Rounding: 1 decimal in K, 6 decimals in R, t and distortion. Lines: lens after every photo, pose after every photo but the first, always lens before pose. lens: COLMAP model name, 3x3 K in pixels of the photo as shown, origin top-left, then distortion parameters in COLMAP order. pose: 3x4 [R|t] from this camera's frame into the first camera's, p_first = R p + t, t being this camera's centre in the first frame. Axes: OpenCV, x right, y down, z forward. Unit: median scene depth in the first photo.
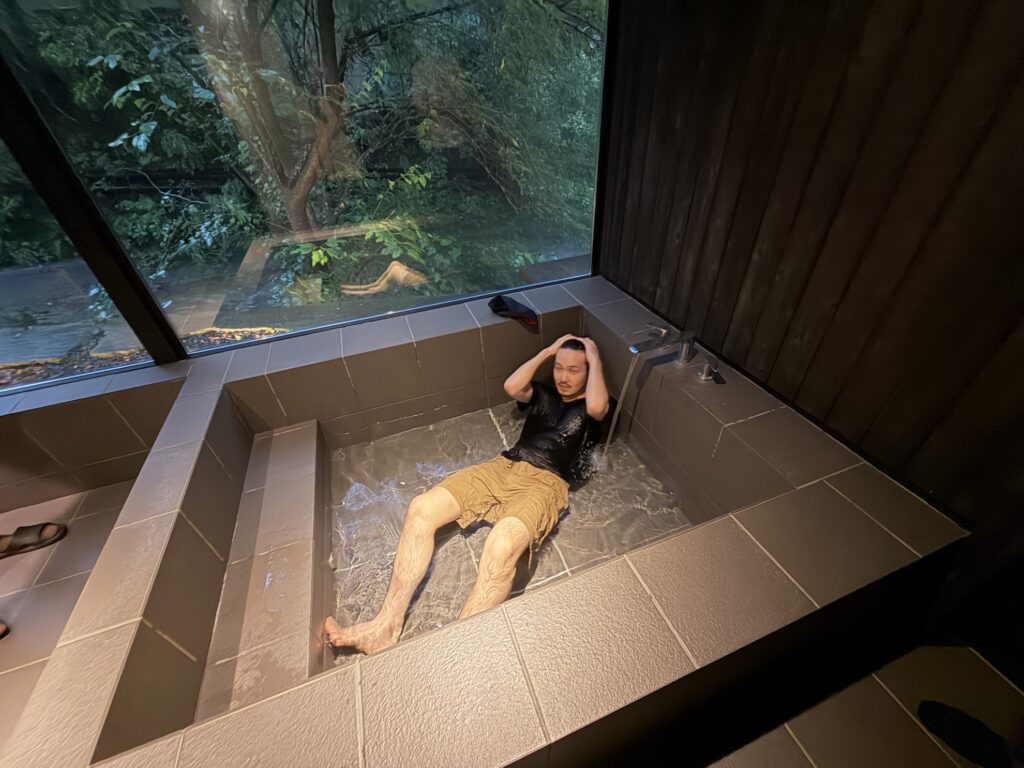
lens RADIAL K [[406.9, 0, 510.3], [0, 406.9, 384.9], [0, 0, 1]] dist [-0.001819, 0.000516]
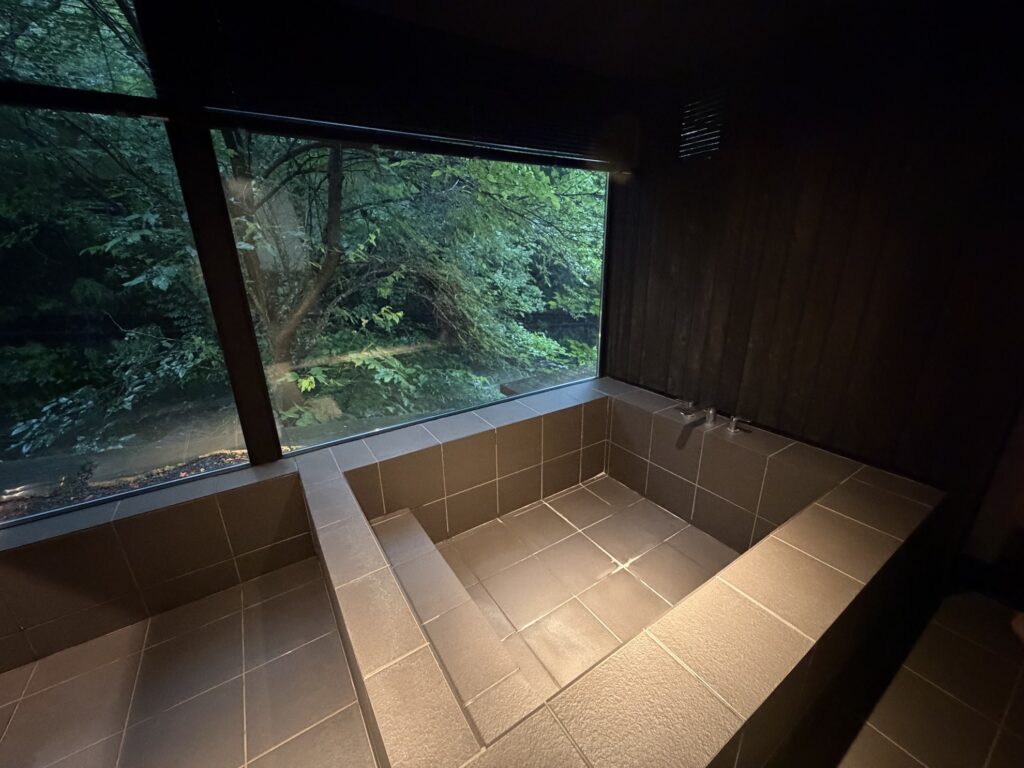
lens RADIAL K [[406.9, 0, 510.3], [0, 406.9, 384.9], [0, 0, 1]] dist [-0.001819, 0.000516]
pose [[0.973498, -0.042511, 0.224708, -0.320804], [0.111567, 0.945996, -0.304374, 0.097667], [-0.199634, 0.321378, 0.925669, -0.096313]]
